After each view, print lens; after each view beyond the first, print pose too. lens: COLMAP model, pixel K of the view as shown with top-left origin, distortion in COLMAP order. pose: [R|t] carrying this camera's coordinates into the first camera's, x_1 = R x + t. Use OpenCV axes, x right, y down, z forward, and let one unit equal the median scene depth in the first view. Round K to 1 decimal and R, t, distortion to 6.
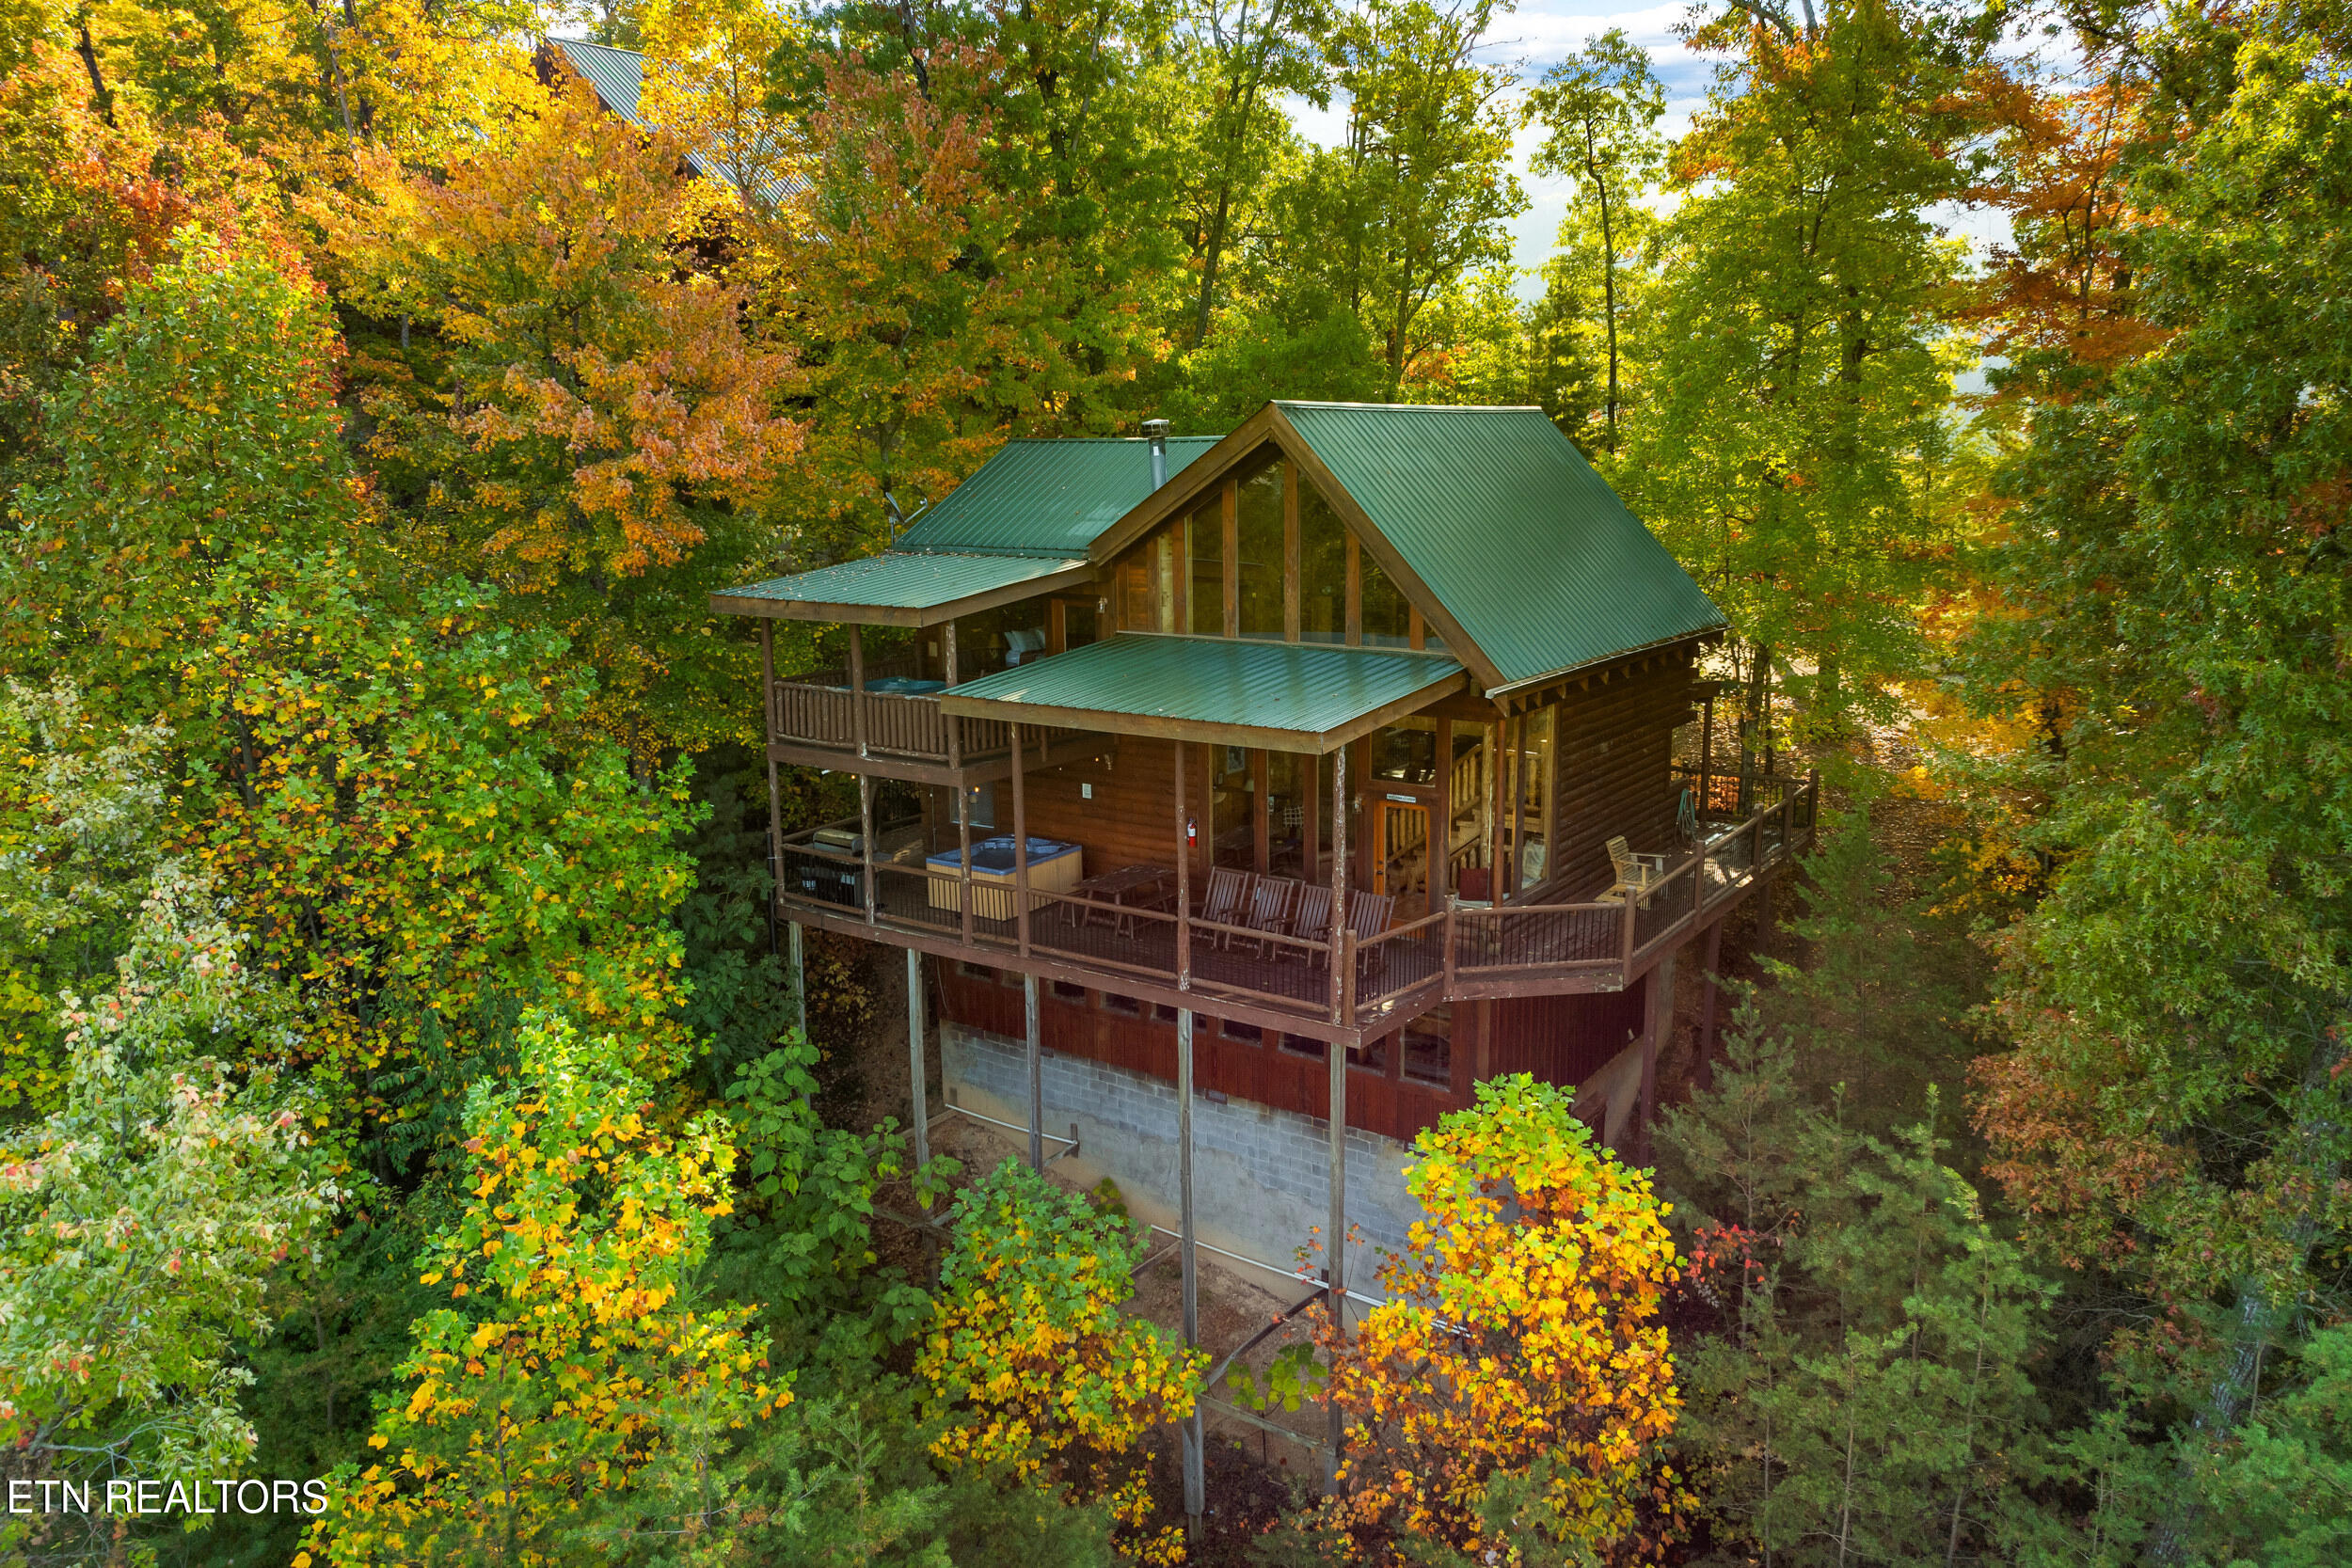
lens RADIAL K [[1621.0, 0, 1166.4], [0, 1621.0, 794.6], [0, 0, 1]] dist [-0.023988, -0.001953]
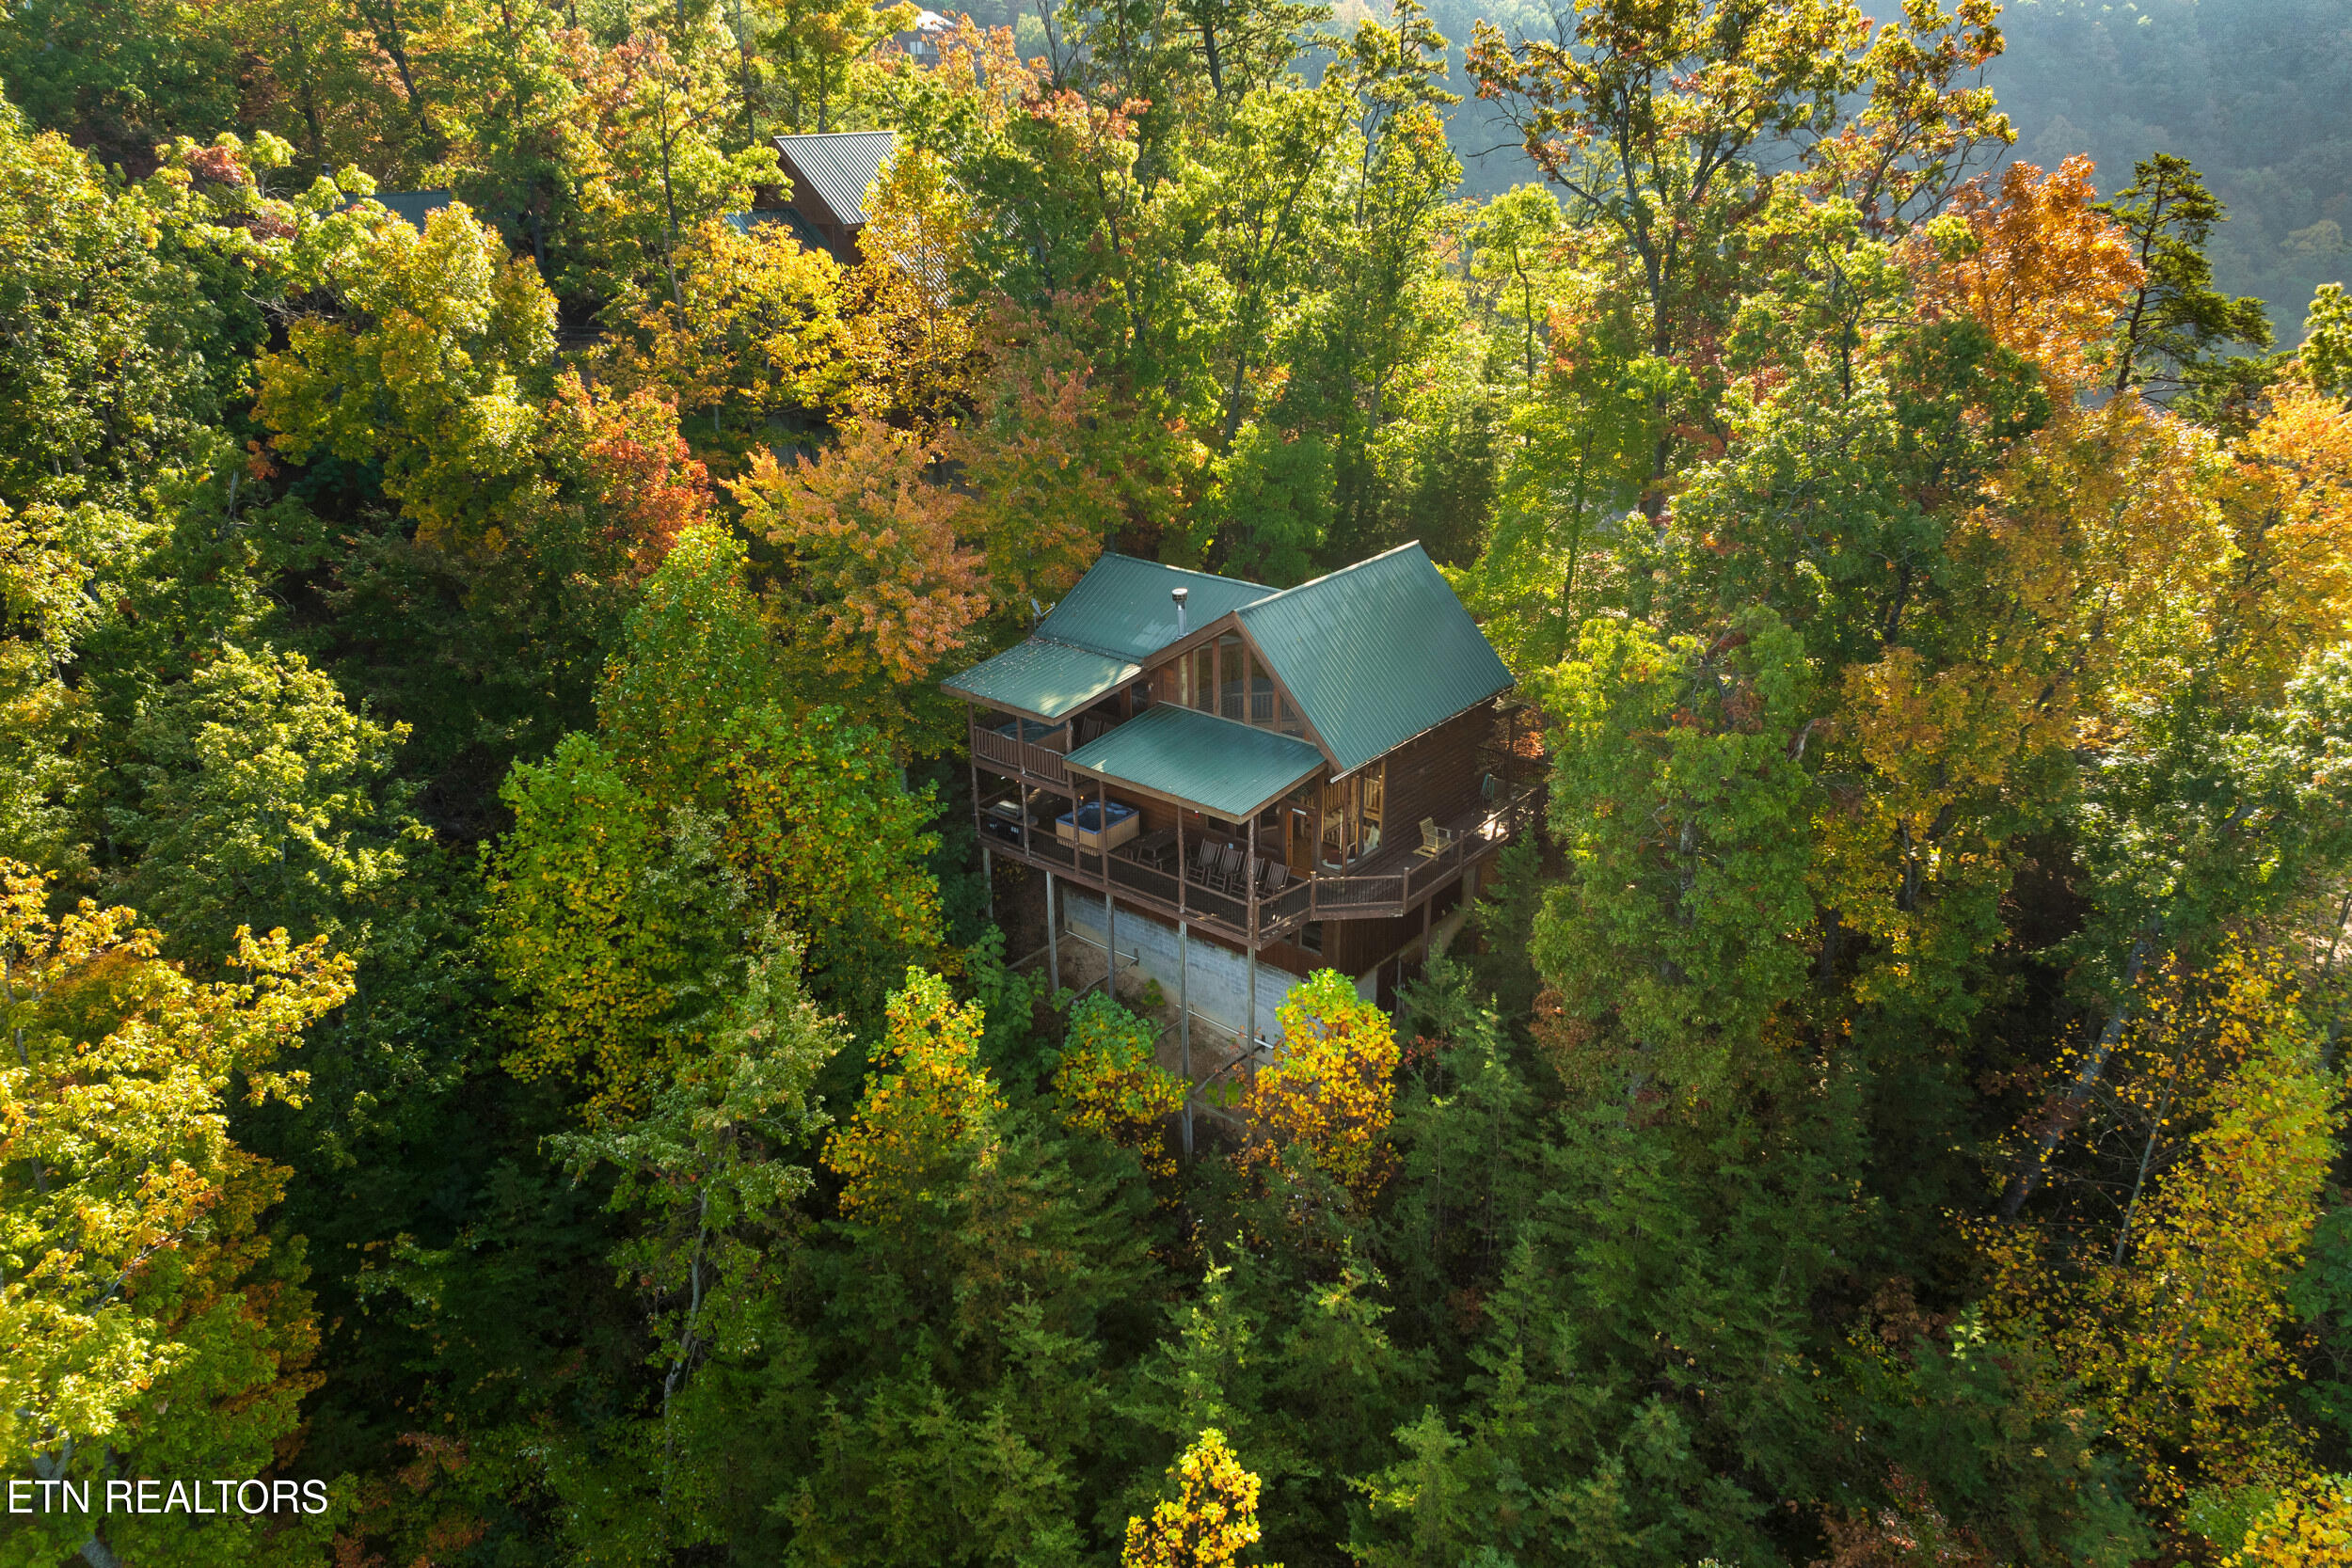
lens RADIAL K [[1621.0, 0, 1182.4], [0, 1621.0, 779.8], [0, 0, 1]] dist [-0.023988, -0.001953]
pose [[0.998018, 0.026219, -0.057210, 0.126932], [-0.014519, 0.980480, 0.196082, -0.456826], [0.061234, -0.194863, 0.978917, -0.996454]]
